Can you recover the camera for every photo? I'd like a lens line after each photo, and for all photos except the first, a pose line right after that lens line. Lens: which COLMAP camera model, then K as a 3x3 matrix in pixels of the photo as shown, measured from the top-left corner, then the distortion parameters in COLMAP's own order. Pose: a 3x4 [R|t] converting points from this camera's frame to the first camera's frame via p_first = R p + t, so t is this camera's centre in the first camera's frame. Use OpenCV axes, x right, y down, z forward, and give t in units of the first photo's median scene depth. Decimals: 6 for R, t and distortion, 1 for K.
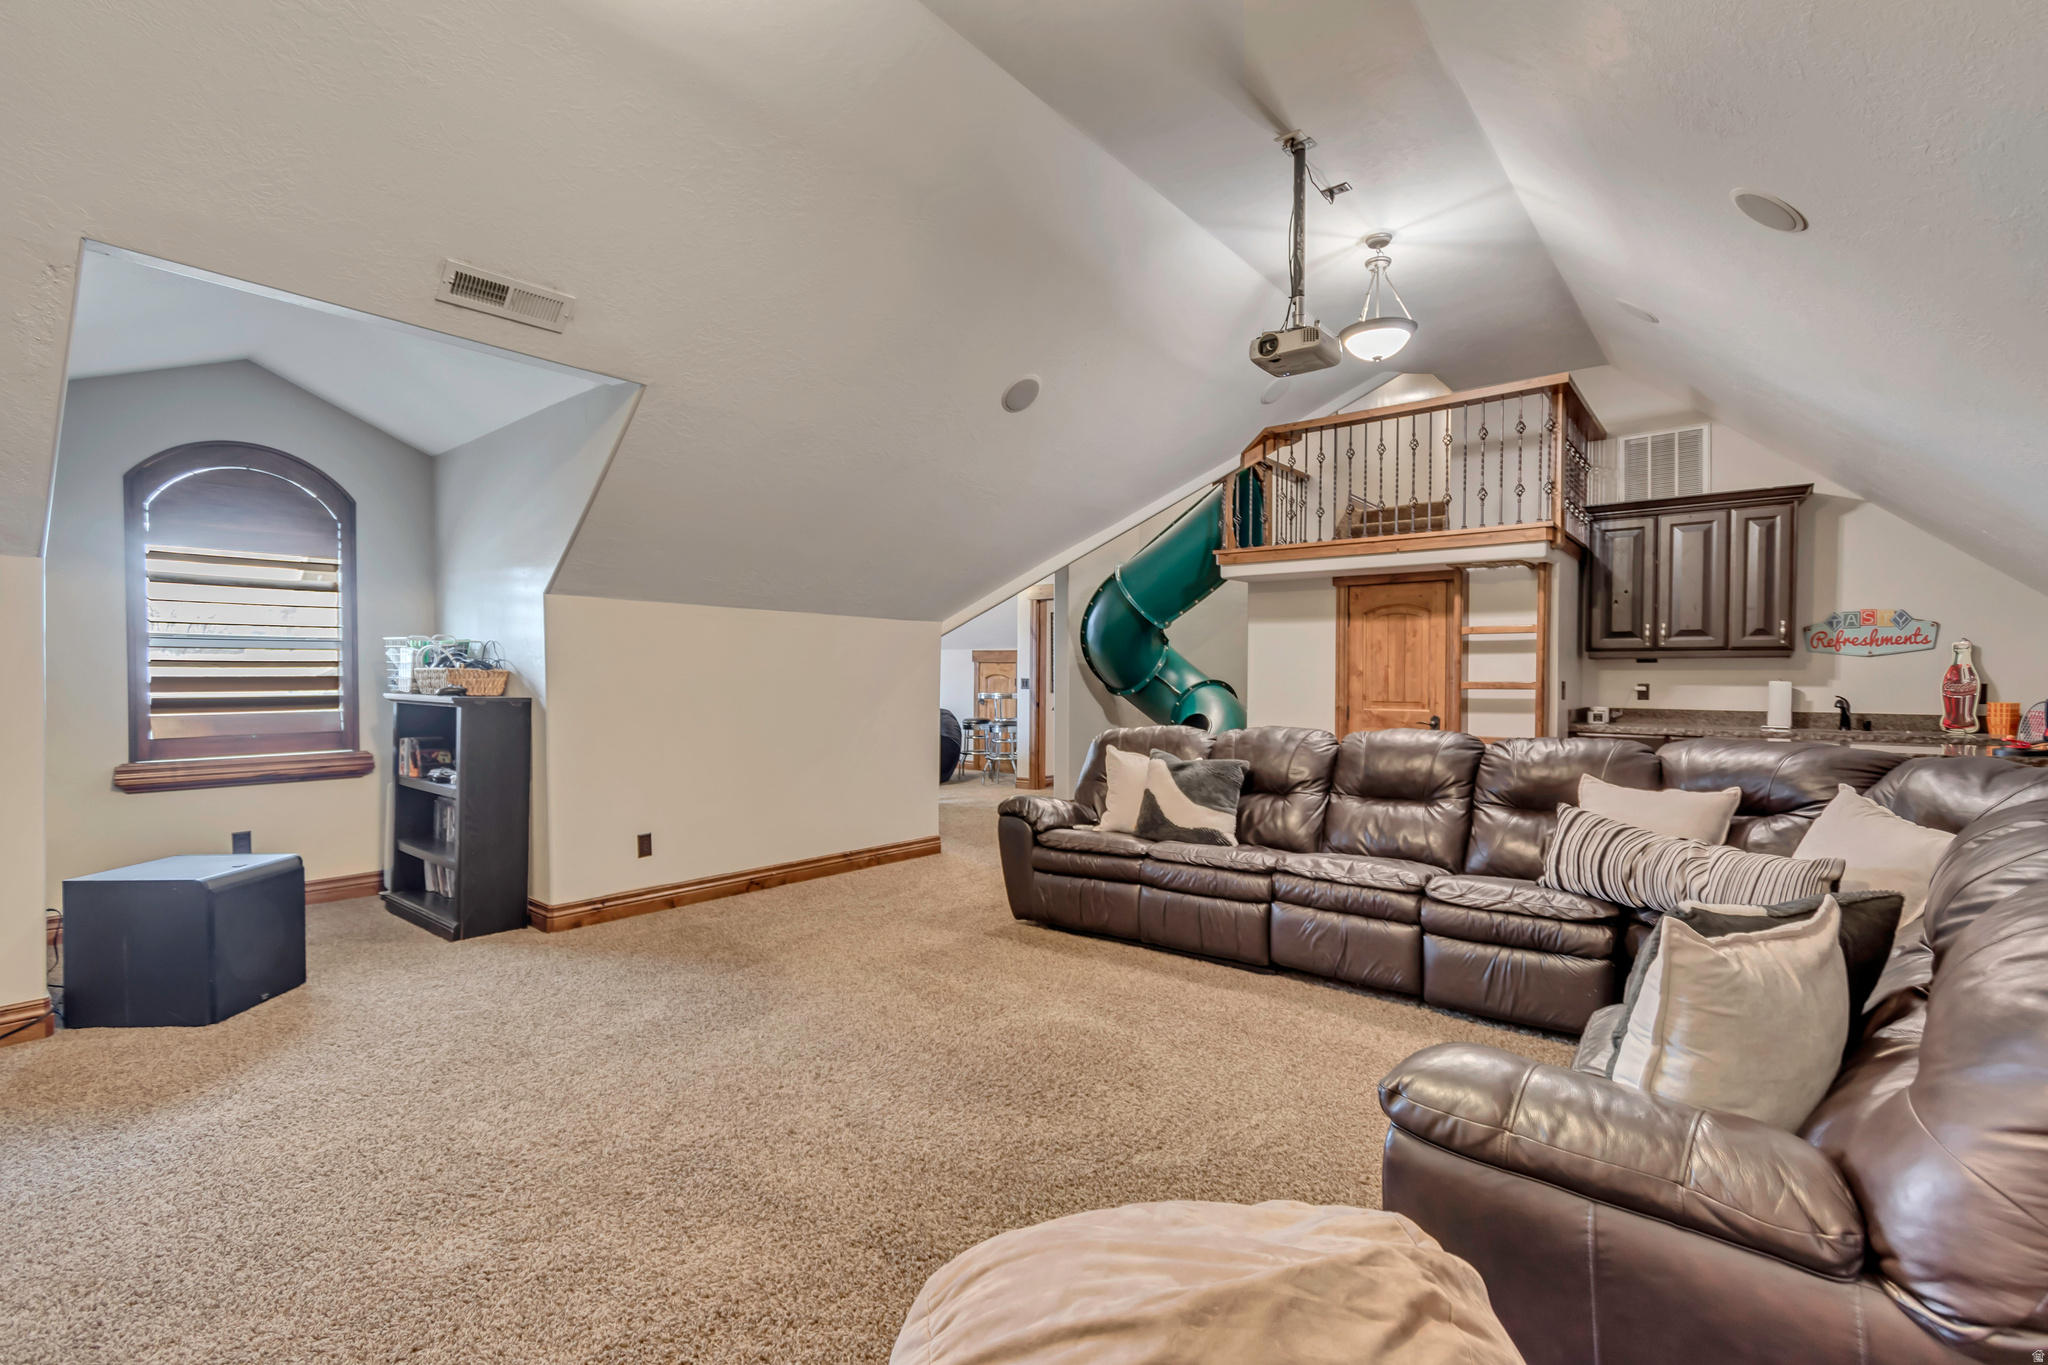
lens RADIAL K [[915.7, 0, 1031.7], [0, 915.7, 685.1], [0, 0, 1]] dist [0.001031, -0.000299]
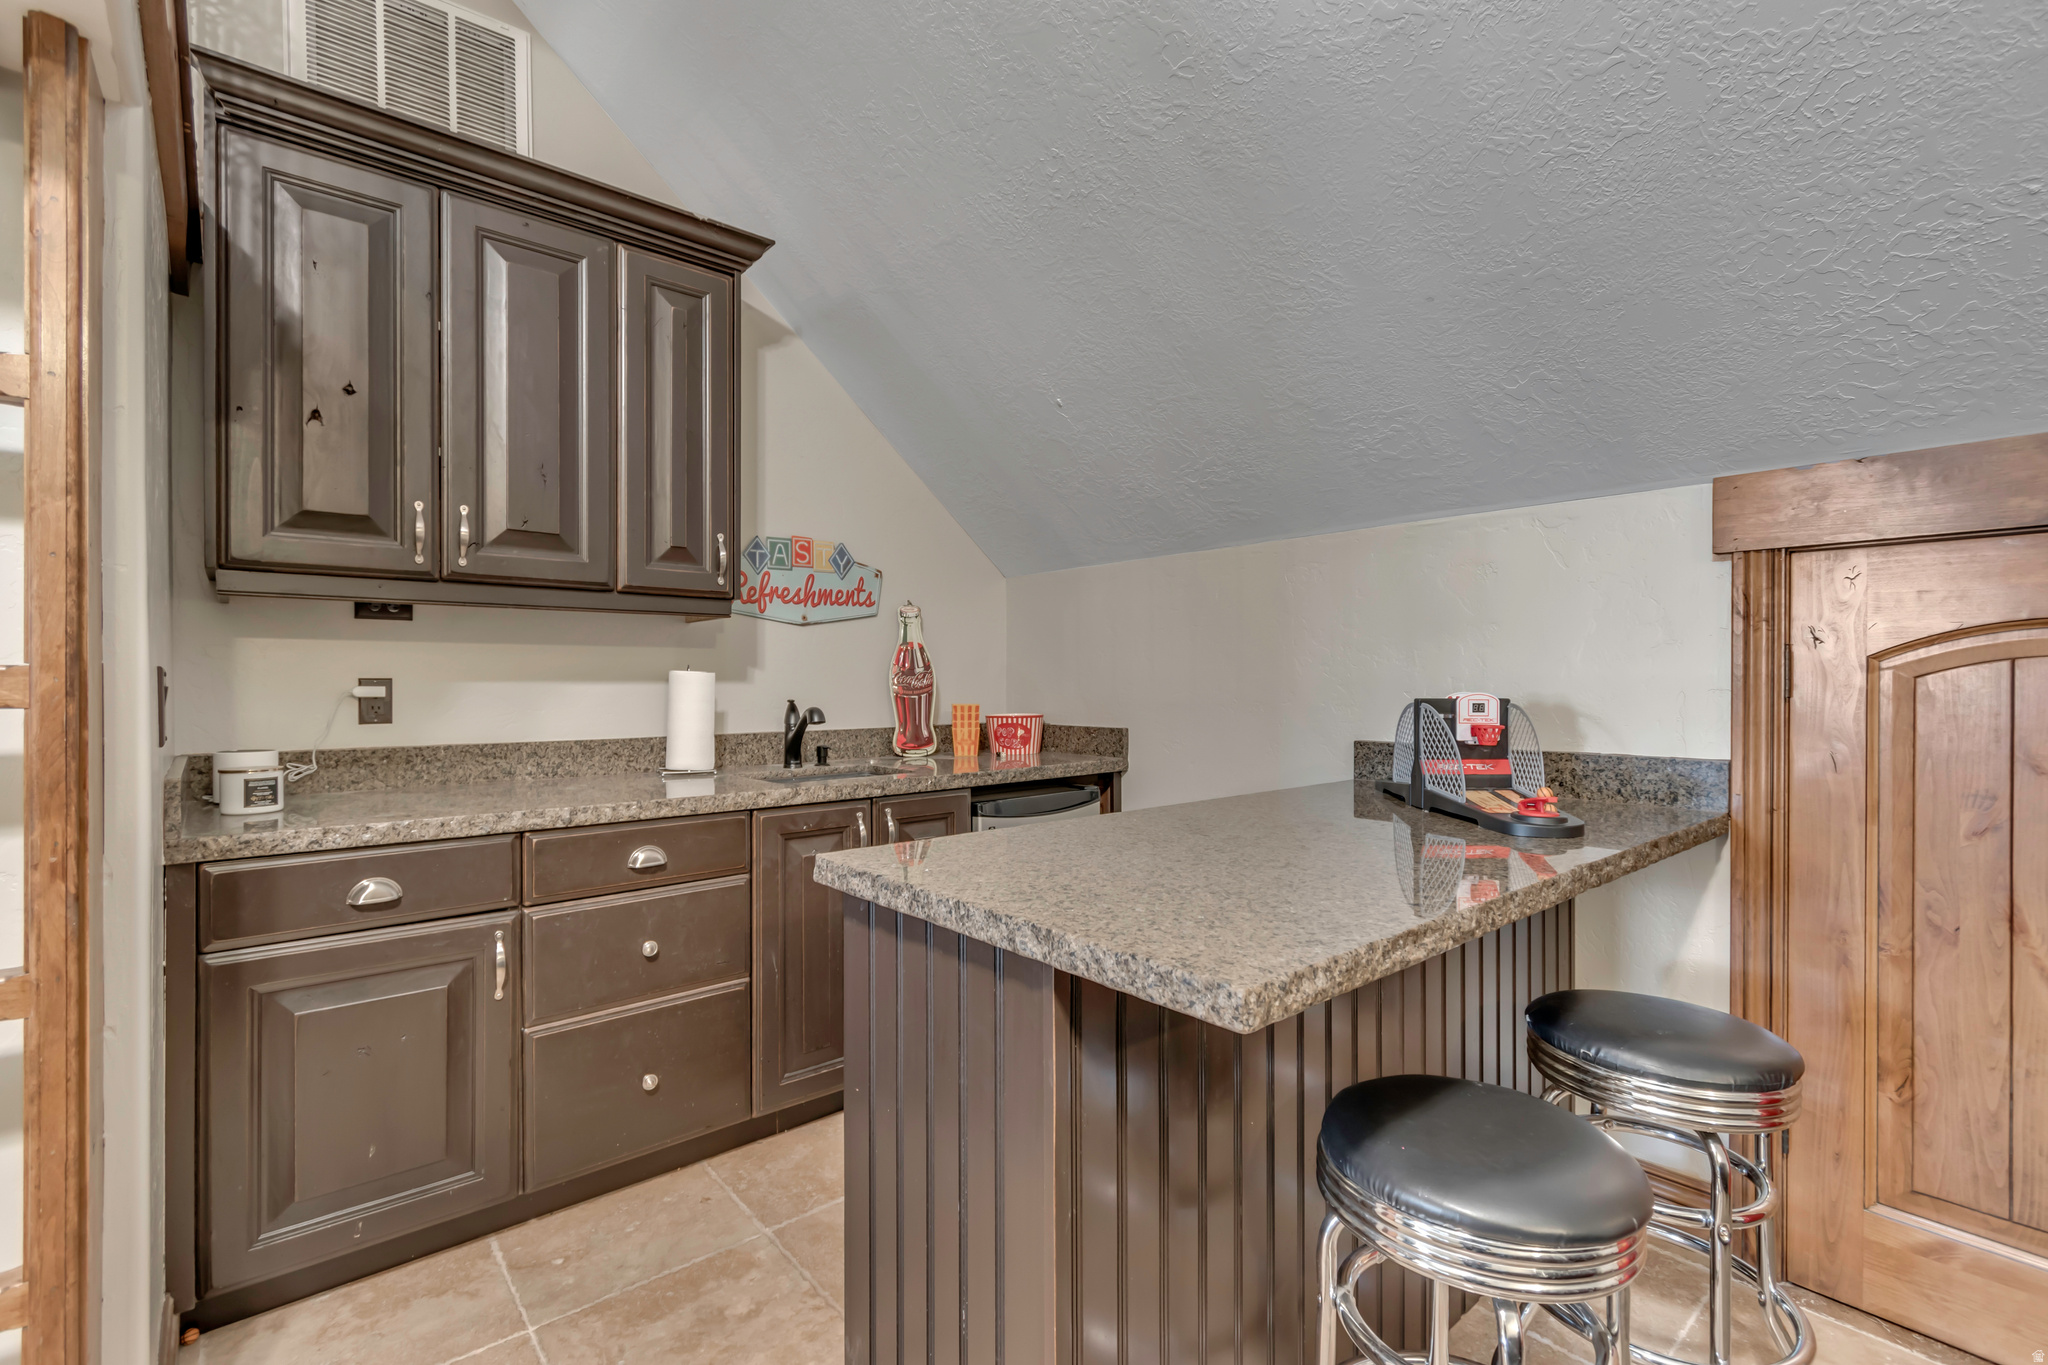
lens RADIAL K [[915.7, 0, 1031.7], [0, 915.7, 686.1], [0, 0, 1]] dist [0.001031, -0.000299]
pose [[0.156094, -0.009346, 0.987698, 0.399839], [0.012323, 0.999896, 0.007514, 0.002187], [-0.987665, 0.010999, 0.156193, 0.774960]]
